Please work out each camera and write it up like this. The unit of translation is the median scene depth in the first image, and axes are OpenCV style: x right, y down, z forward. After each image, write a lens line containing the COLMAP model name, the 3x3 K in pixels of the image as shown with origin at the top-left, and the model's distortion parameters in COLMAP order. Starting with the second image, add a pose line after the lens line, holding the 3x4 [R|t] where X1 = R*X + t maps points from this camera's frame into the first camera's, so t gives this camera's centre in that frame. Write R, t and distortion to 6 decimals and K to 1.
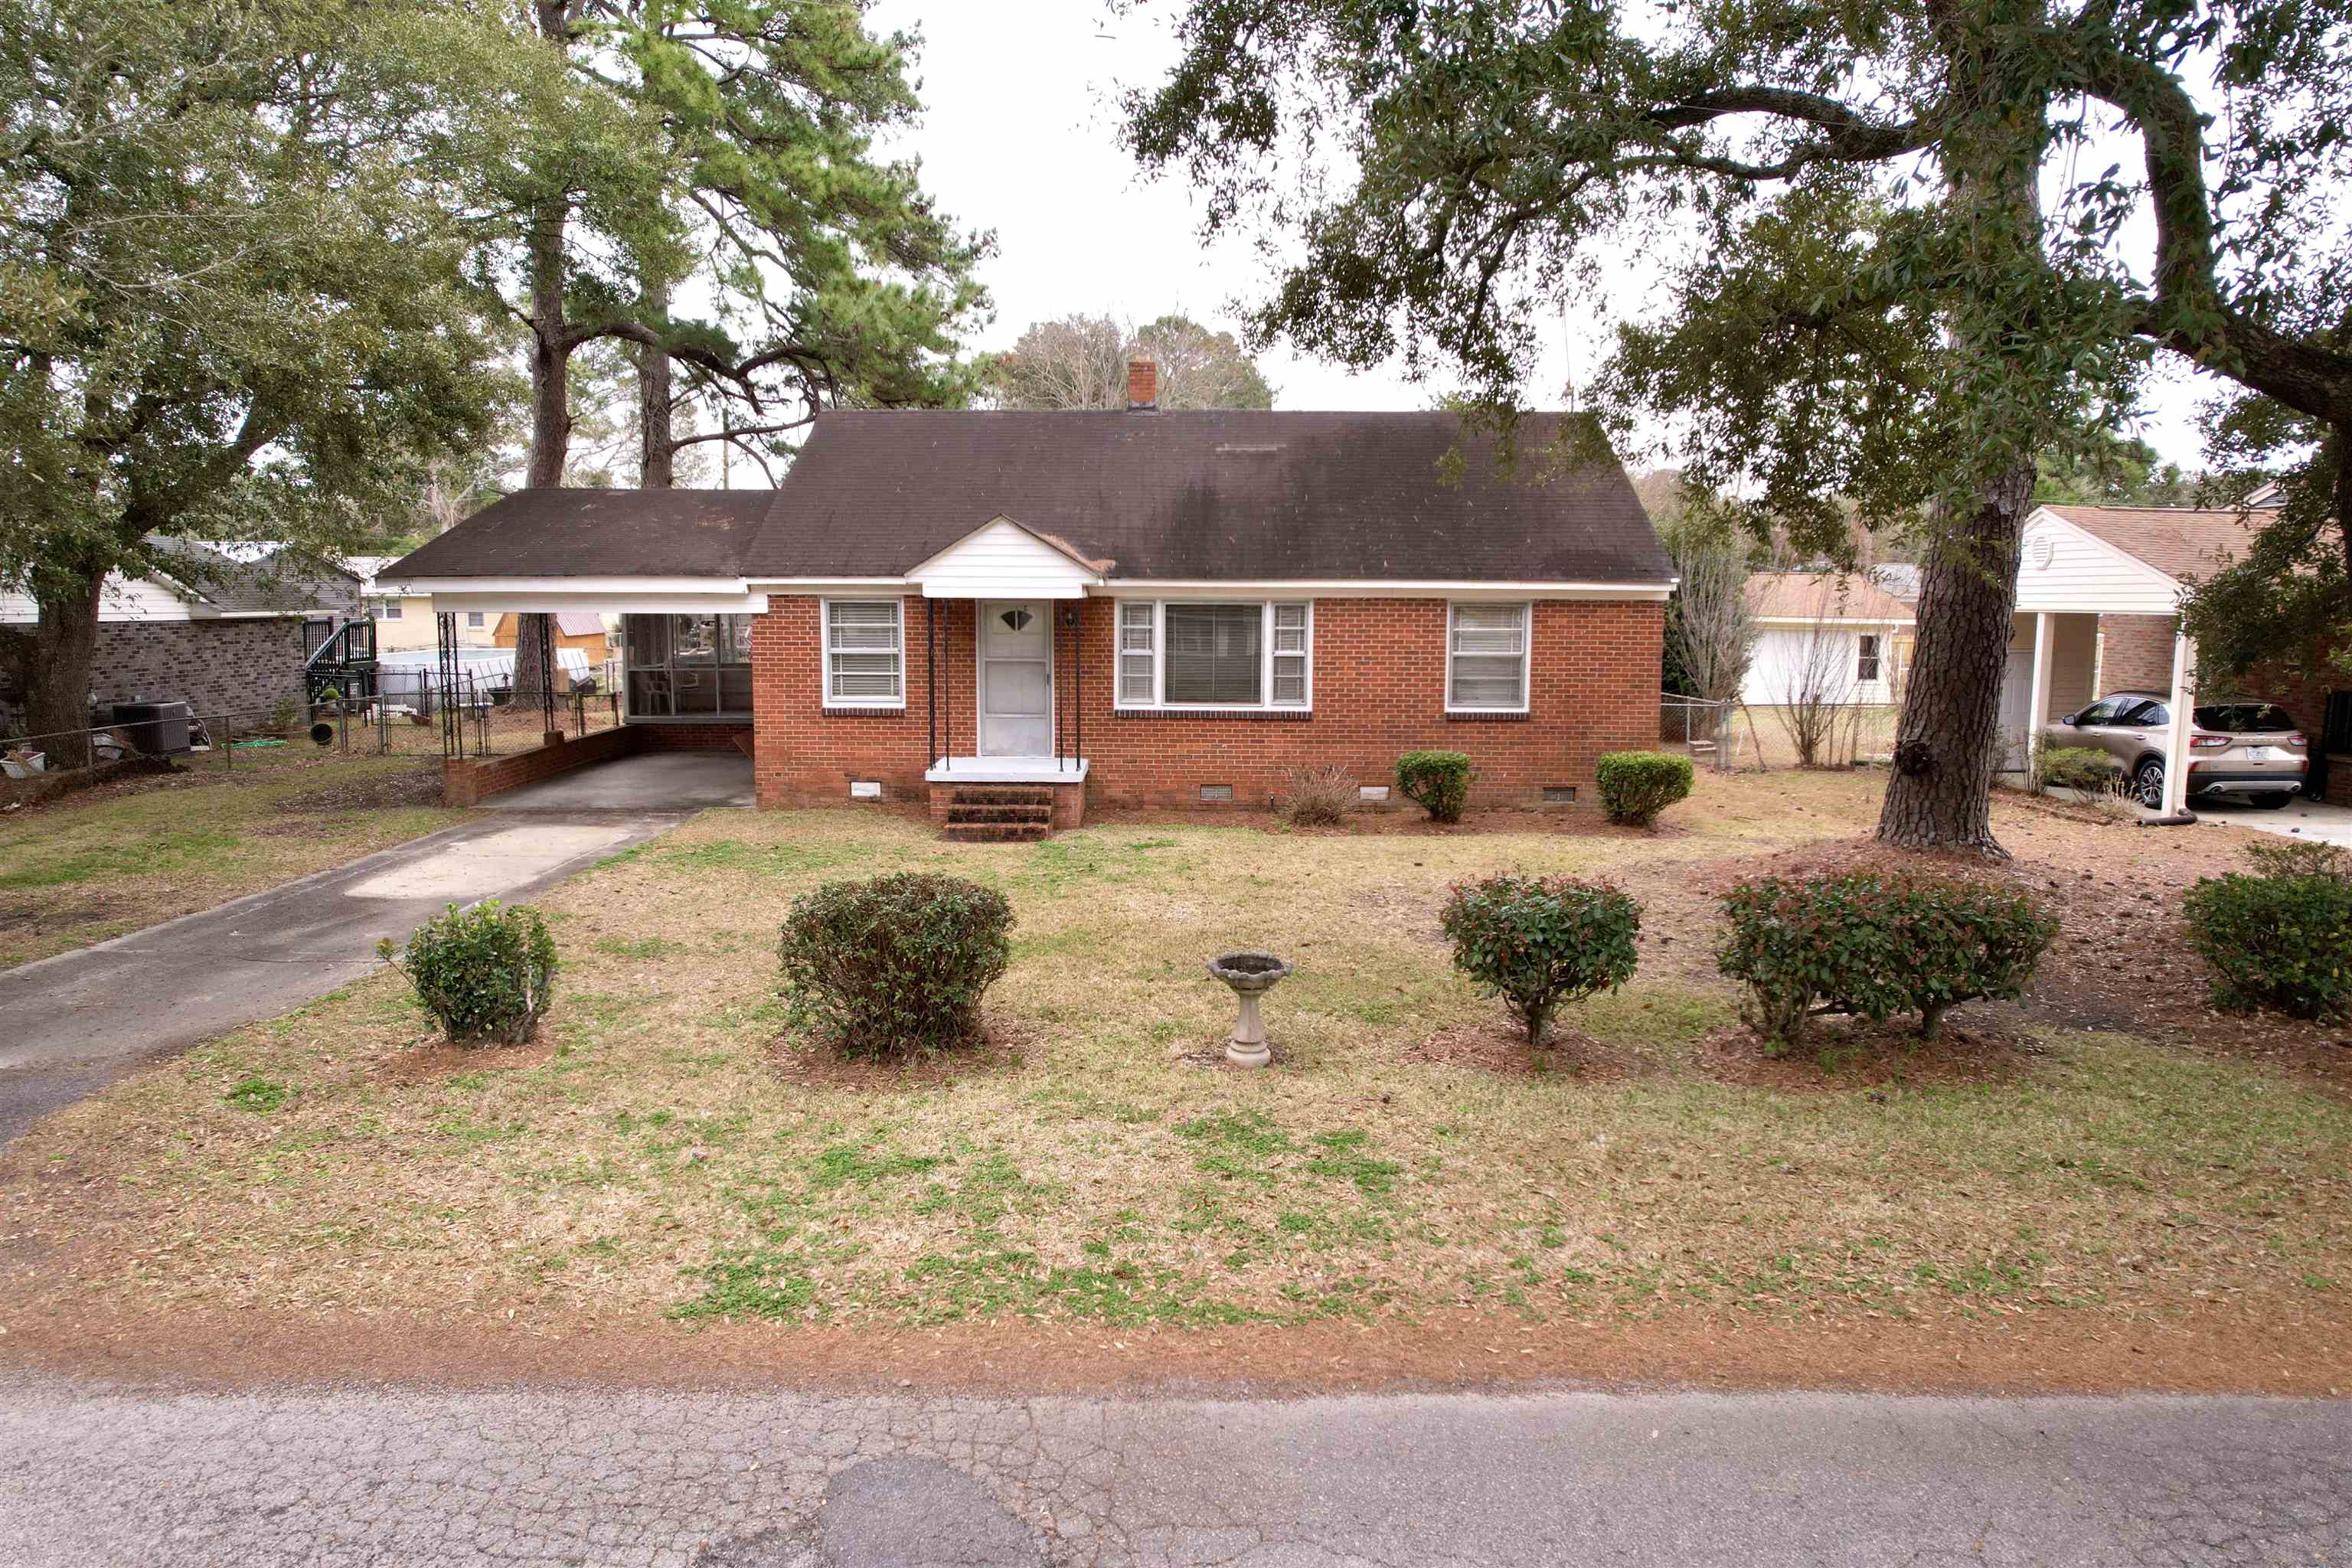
lens RADIAL K [[1487.1, 0, 1176.0], [0, 1487.1, 784.0], [0, 0, 1]] dist [-0.065198, 0.059750]
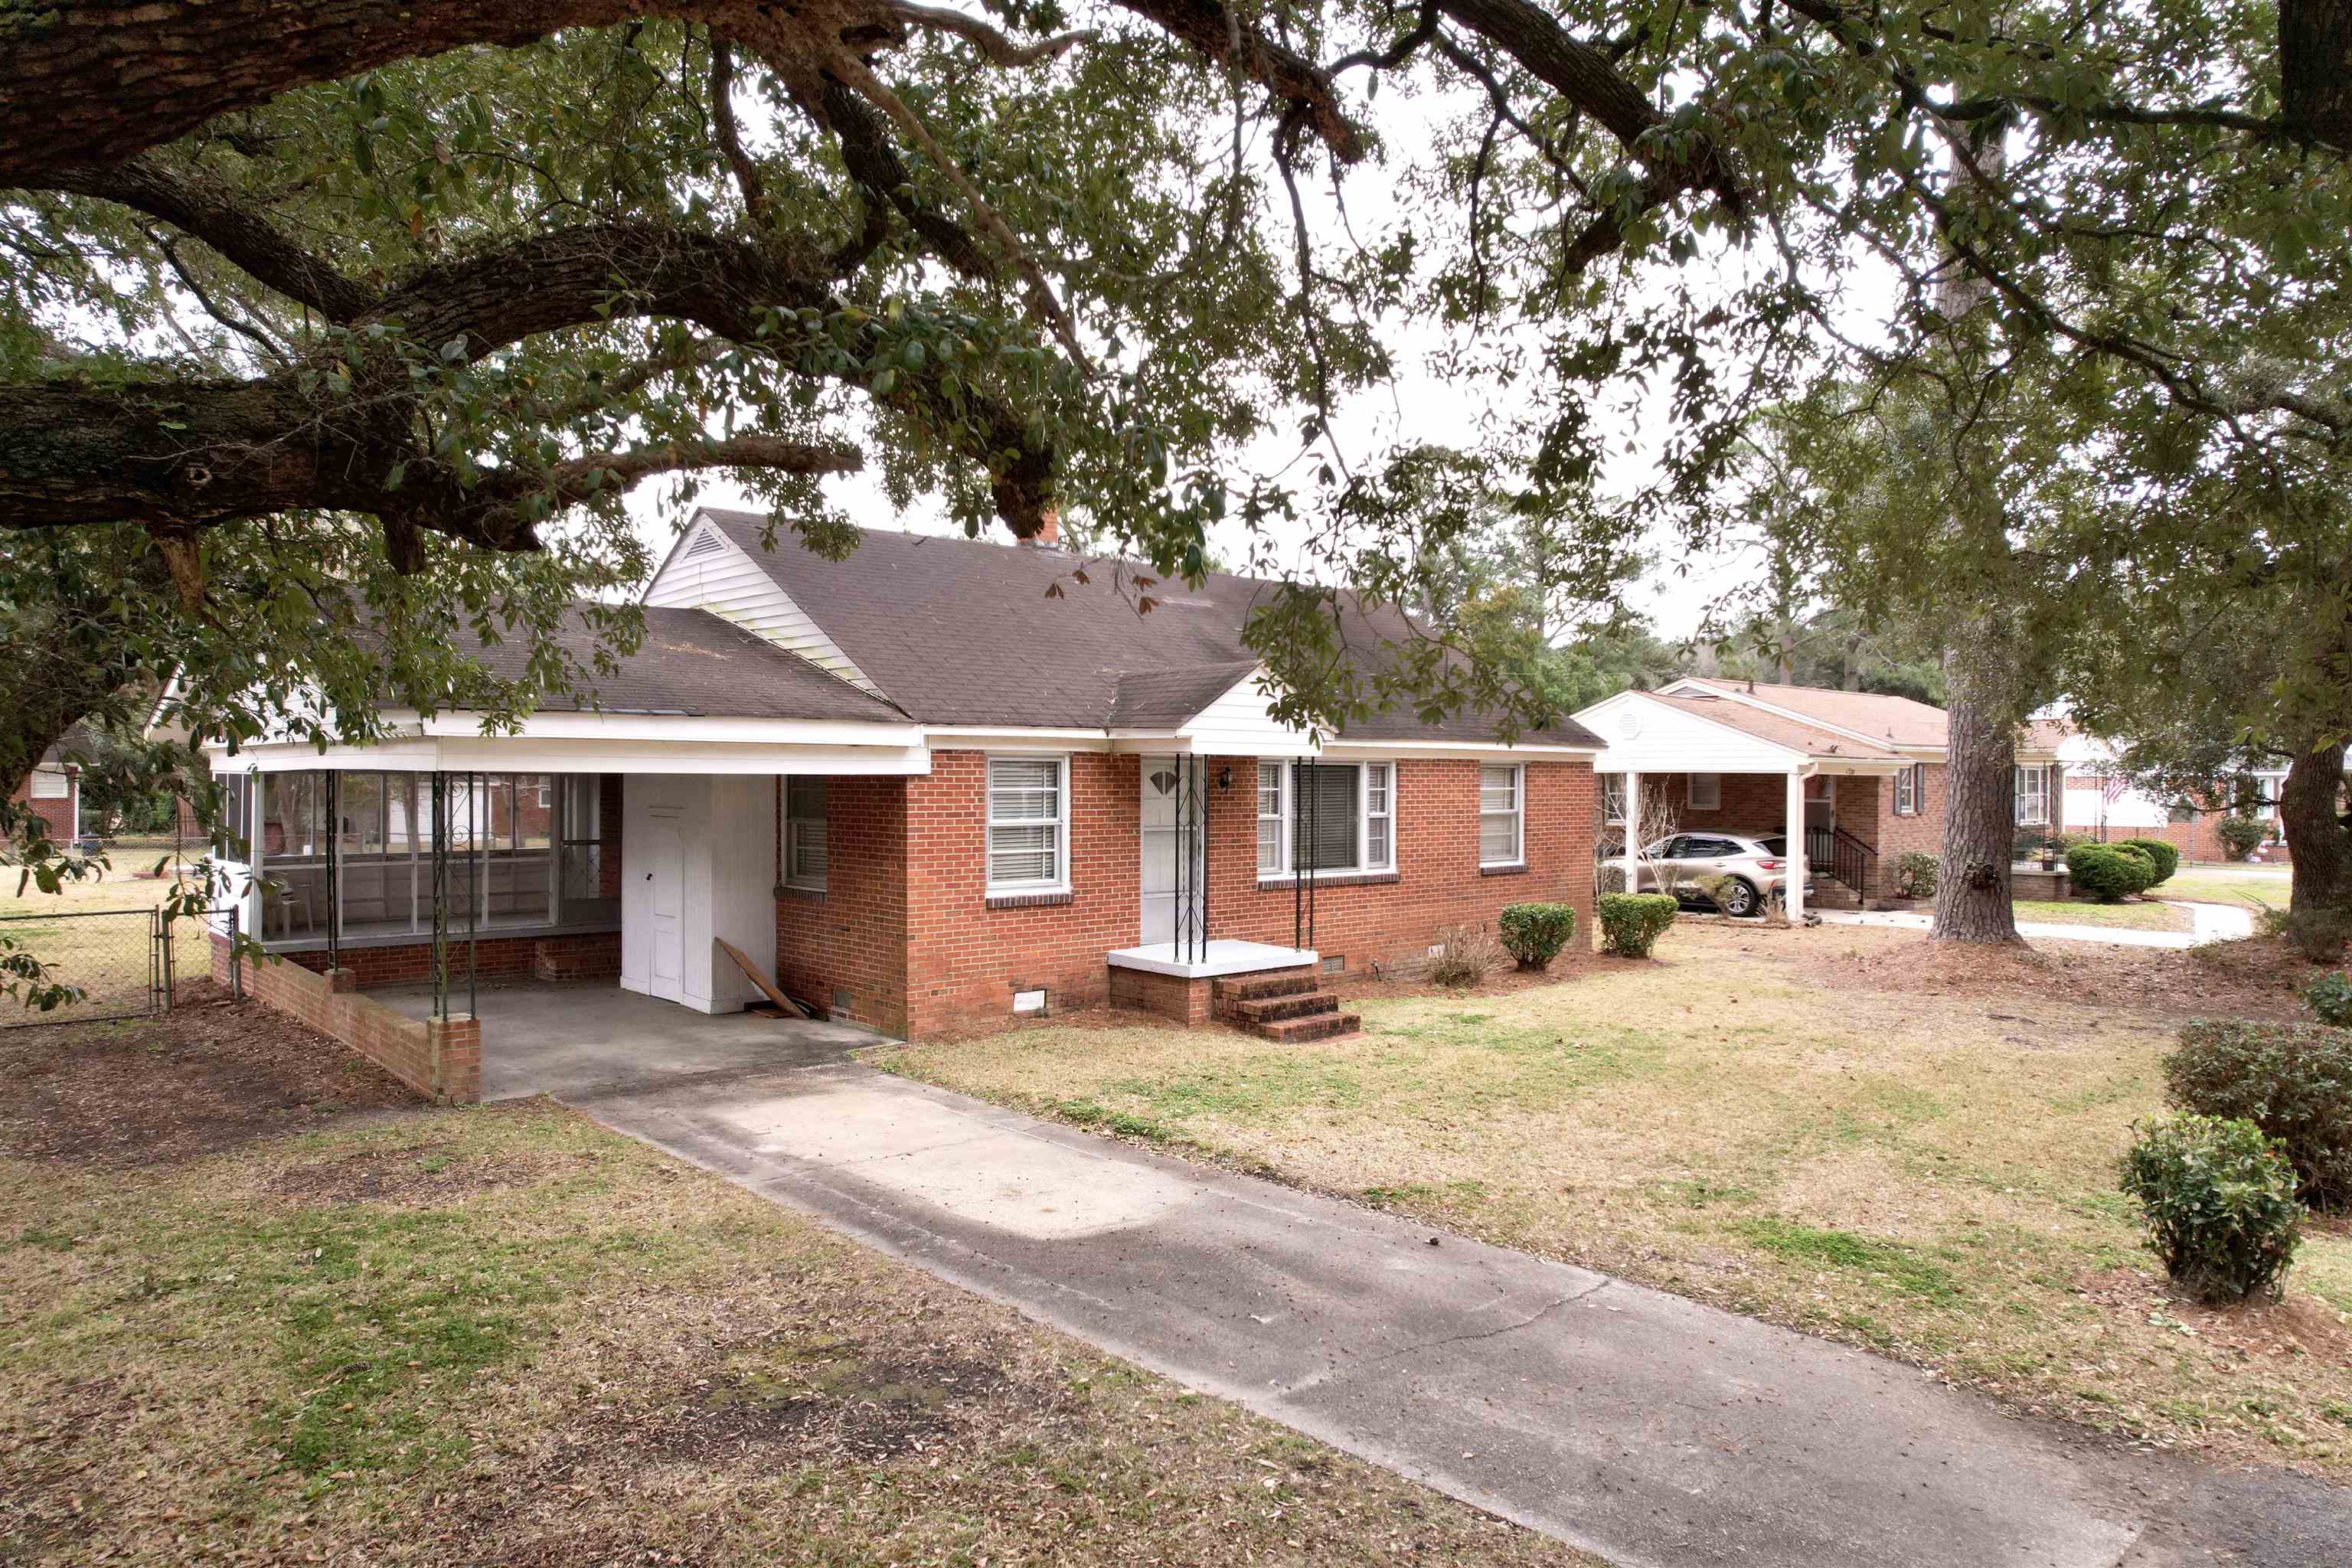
lens RADIAL K [[1499.2, 0, 1177.3], [0, 1499.2, 775.4], [0, 0, 1]] dist [-0.074031, 0.075535]
pose [[0.725492, -0.001194, 0.688230, -0.696276], [0.084439, 0.992598, -0.087290, -0.038898], [-0.683031, 0.121442, 0.720222, 0.375736]]
